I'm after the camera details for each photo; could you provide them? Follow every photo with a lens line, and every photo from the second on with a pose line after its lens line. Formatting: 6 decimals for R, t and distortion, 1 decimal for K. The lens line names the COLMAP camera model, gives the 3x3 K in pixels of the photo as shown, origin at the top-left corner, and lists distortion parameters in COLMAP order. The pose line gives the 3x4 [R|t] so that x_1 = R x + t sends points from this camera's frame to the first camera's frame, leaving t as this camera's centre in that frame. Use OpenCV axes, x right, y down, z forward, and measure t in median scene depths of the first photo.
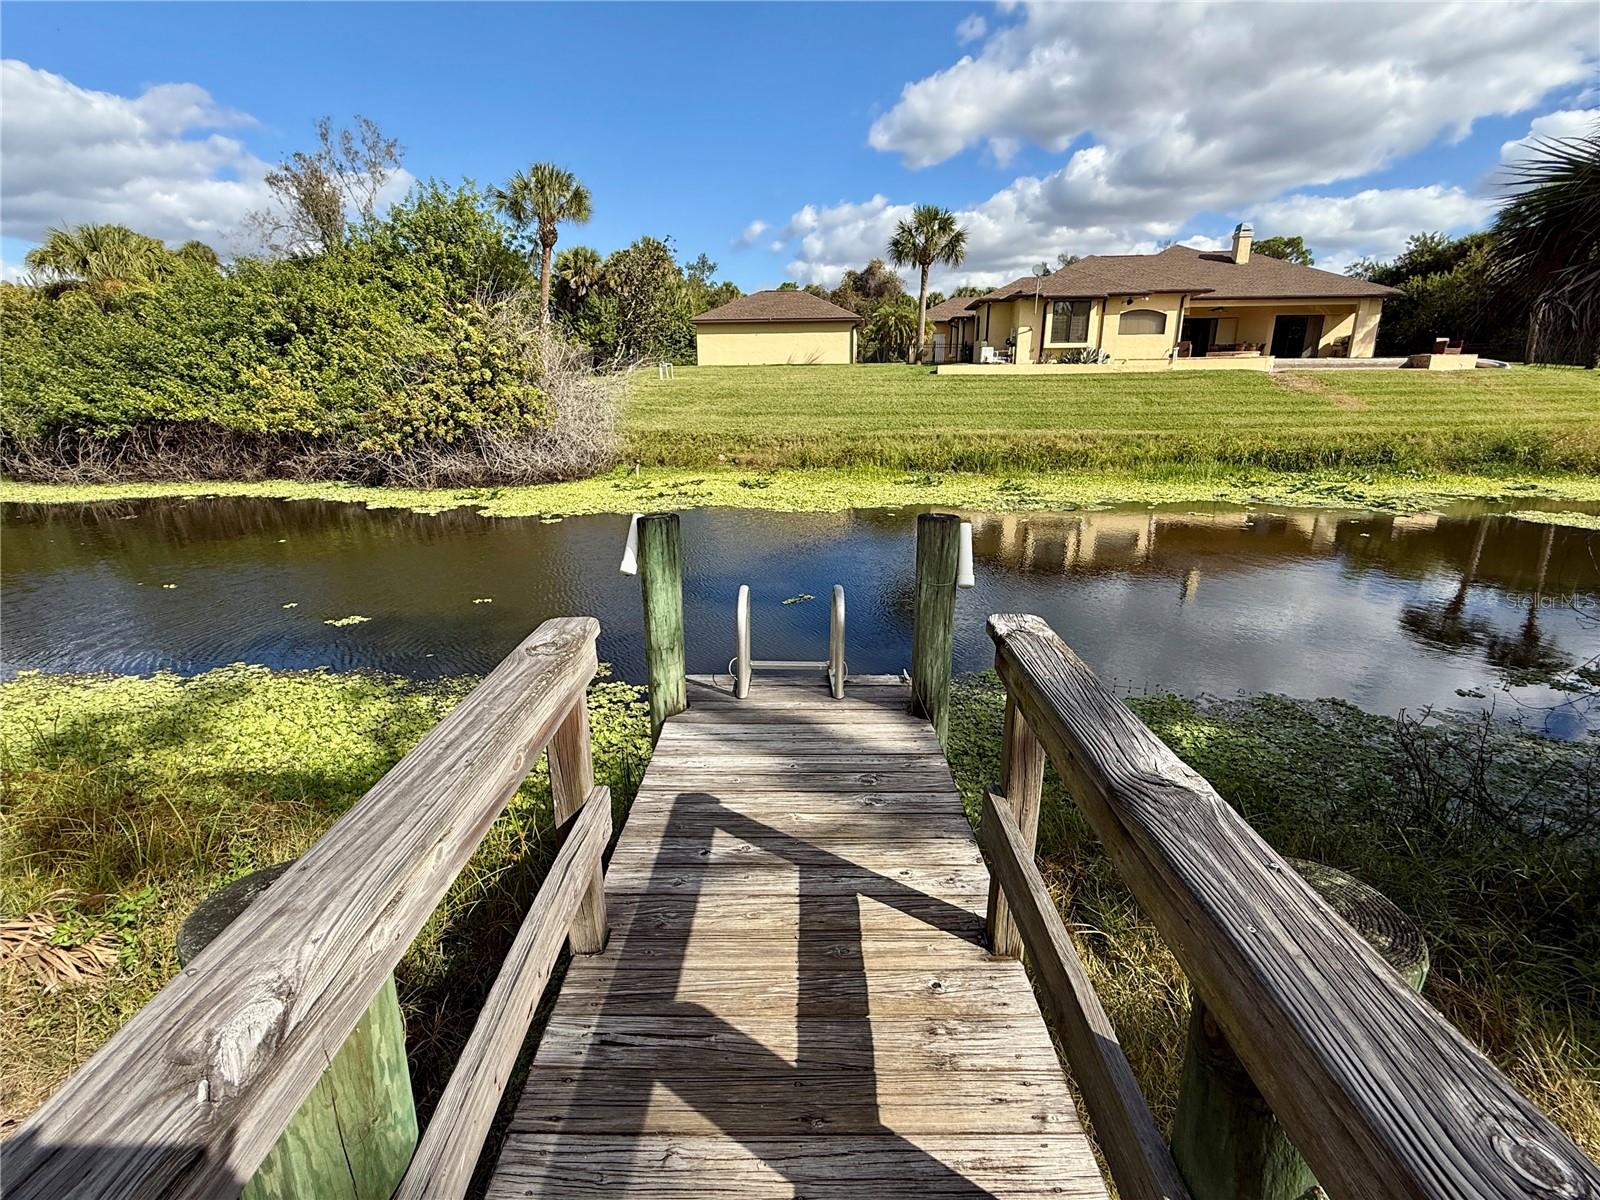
lens RADIAL K [[750.5, 0, 795.4], [0, 750.5, 597.7], [0, 0, 1]] dist [0.007311, 0.001147]
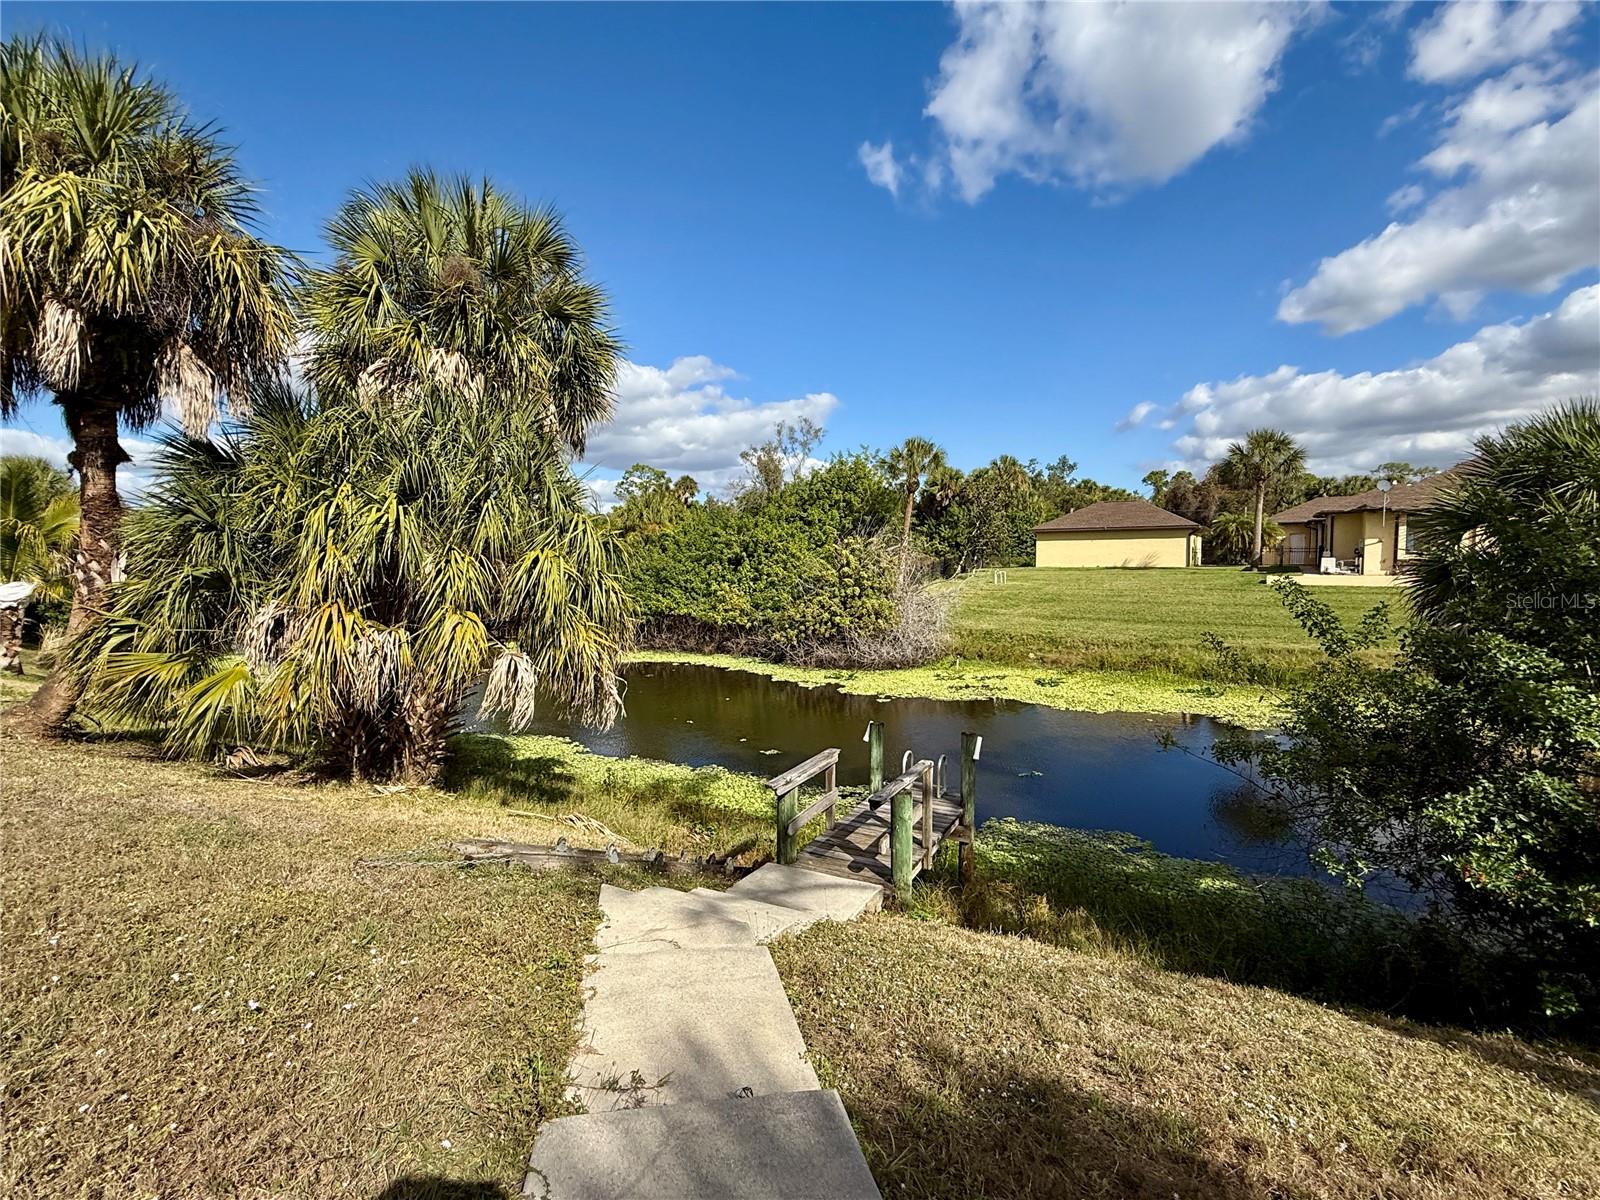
lens RADIAL K [[750.5, 0, 800.8], [0, 750.5, 599.1], [0, 0, 1]] dist [0.007311, 0.001147]
pose [[0.891609, 0.029089, -0.451870, 0.116071], [-0.127803, 0.973527, -0.189504, 0.000762], [0.434395, 0.226714, 0.871723, -0.236084]]
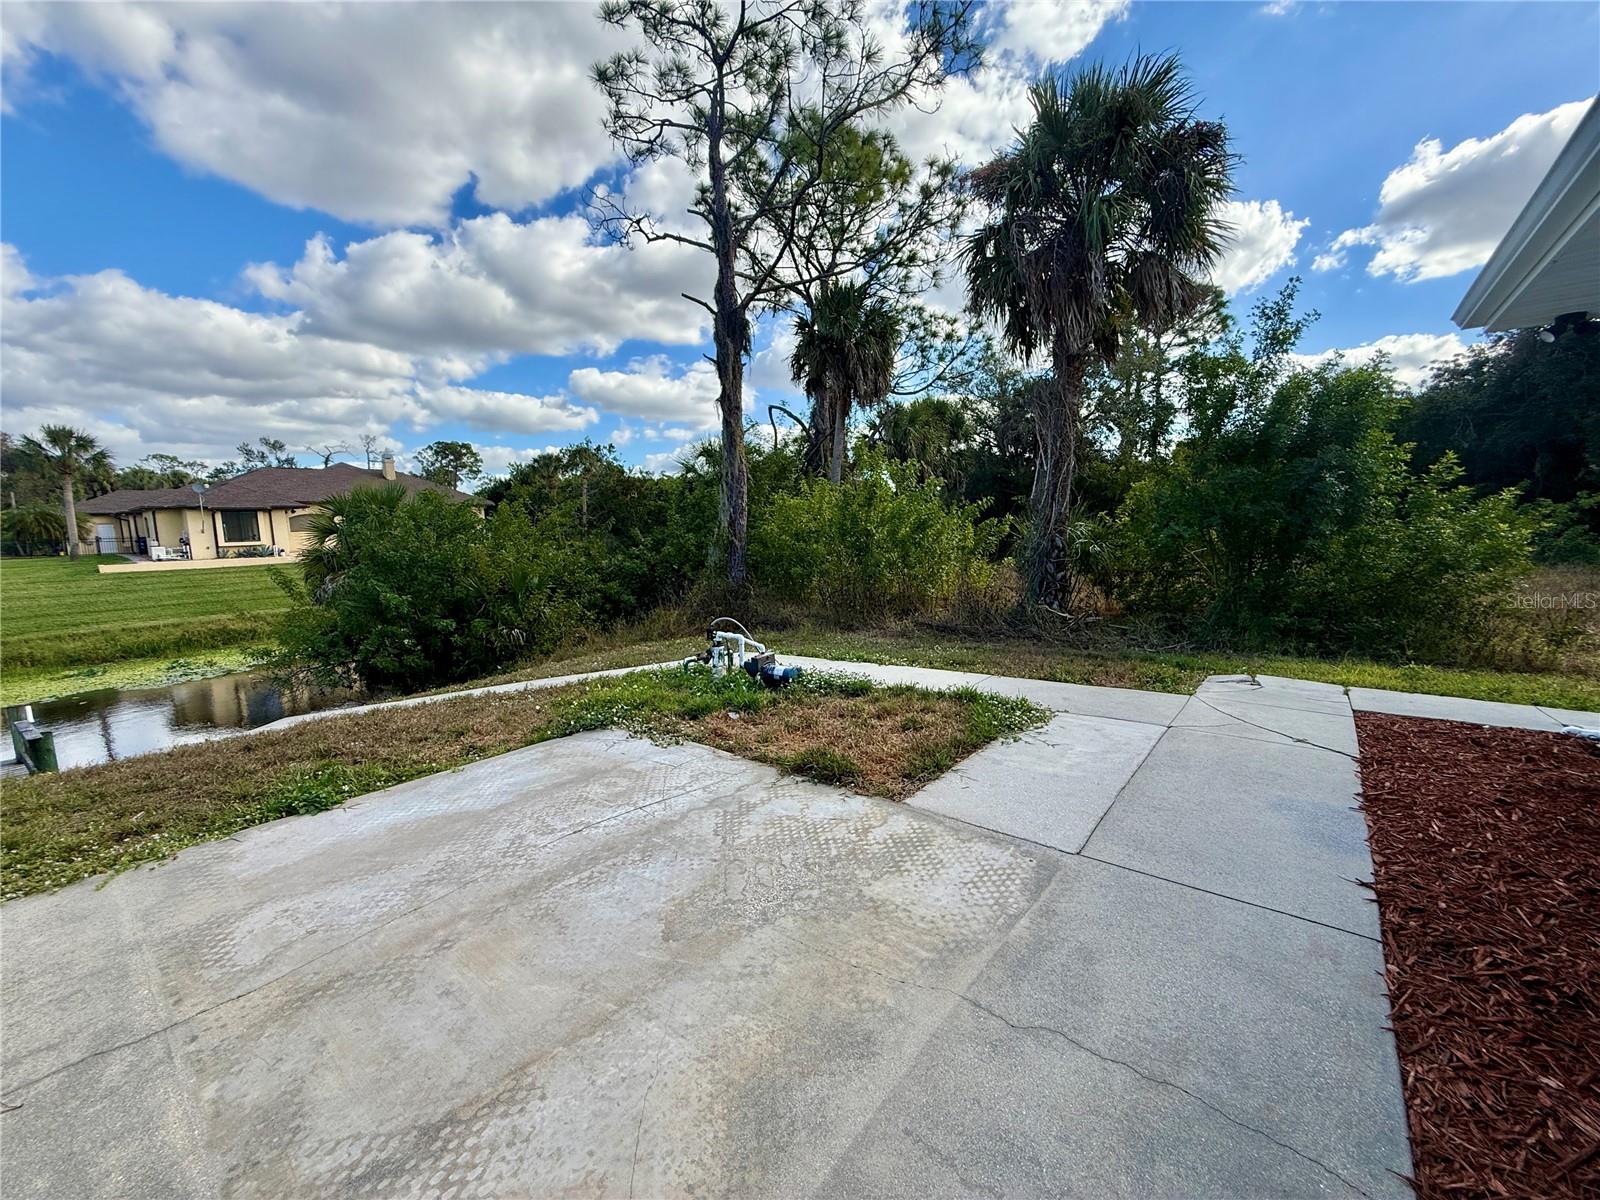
lens RADIAL K [[641.8, 0, 802.5], [0, 641.8, 597.6], [0, 0, 1]] dist [0.000350, 0.000226]
pose [[0.556359, -0.104922, 0.824291, -0.029228], [0.248904, 0.967489, -0.044850, 0.057953], [-0.792787, 0.230122, 0.564387, -0.494126]]
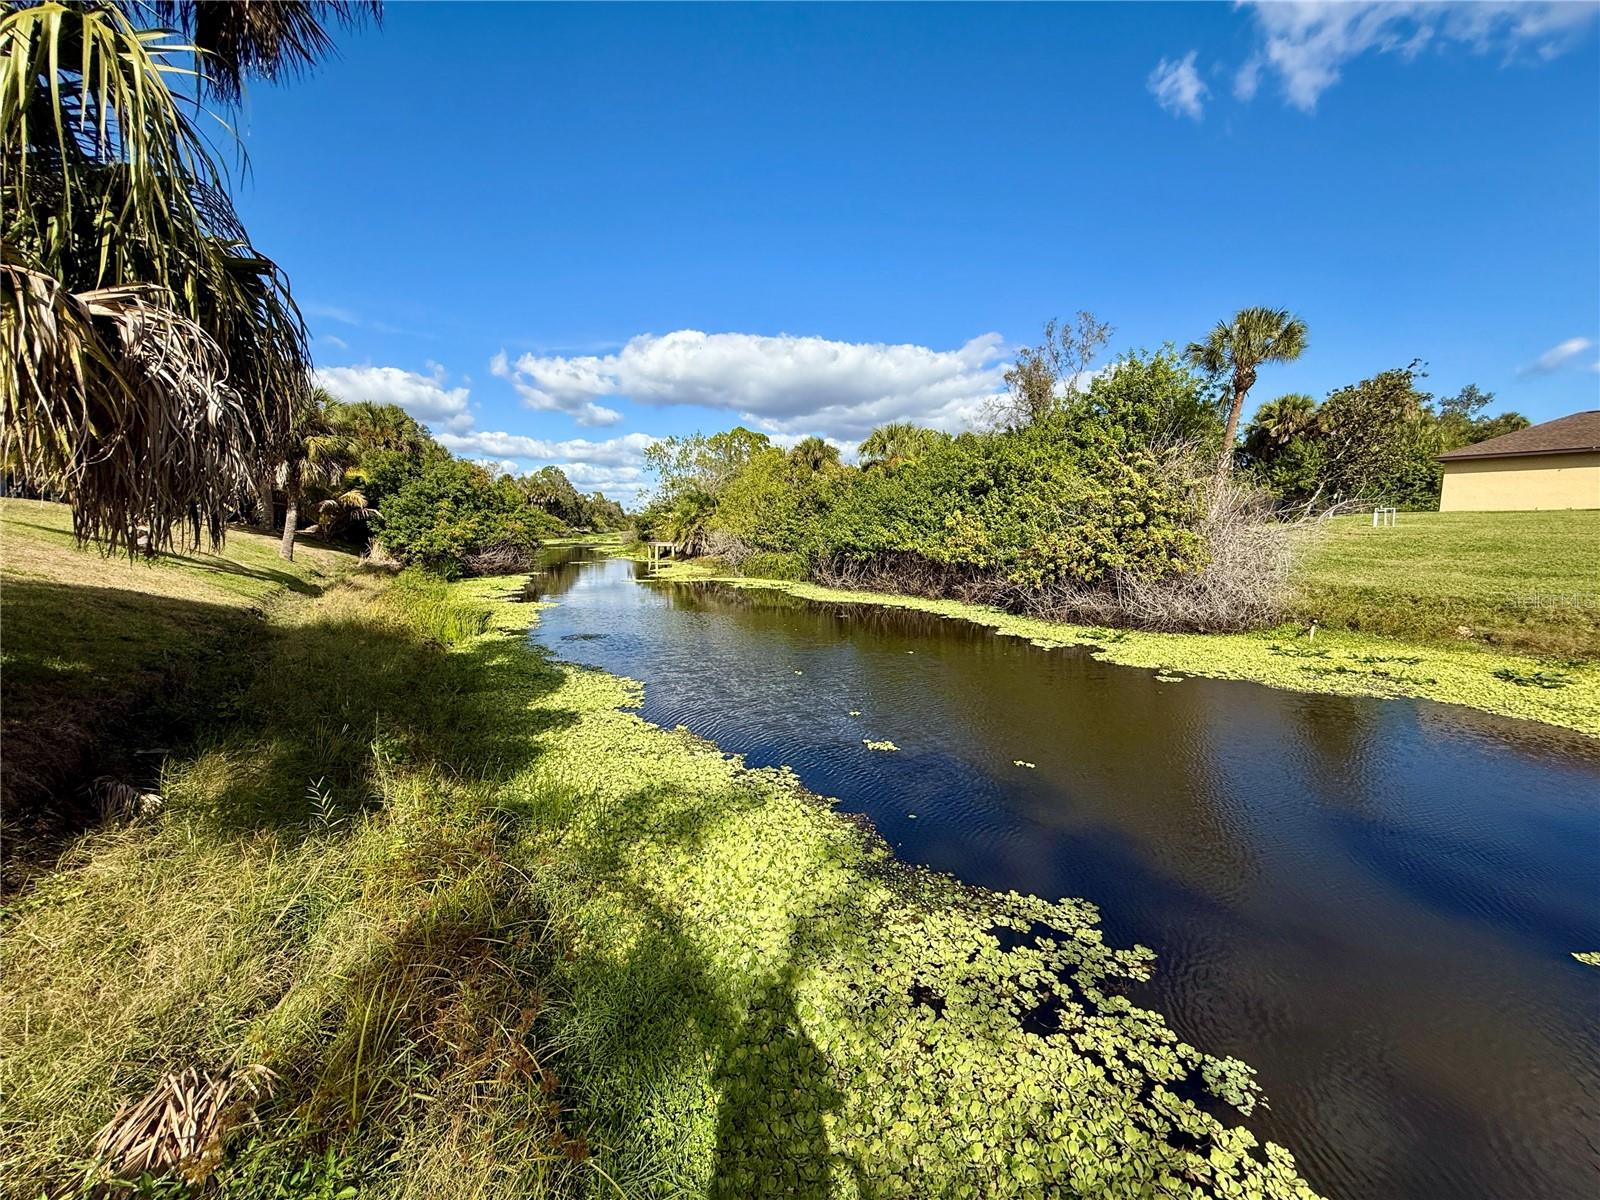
lens RADIAL K [[641.8, 0, 797.4], [0, 641.8, 601.1], [0, 0, 1]] dist [0.000350, 0.000226]
pose [[0.618779, 0.102052, -0.778908, -0.017318], [-0.232732, 0.970829, -0.057689, -0.030856], [0.750299, 0.216973, 0.624479, 0.134930]]
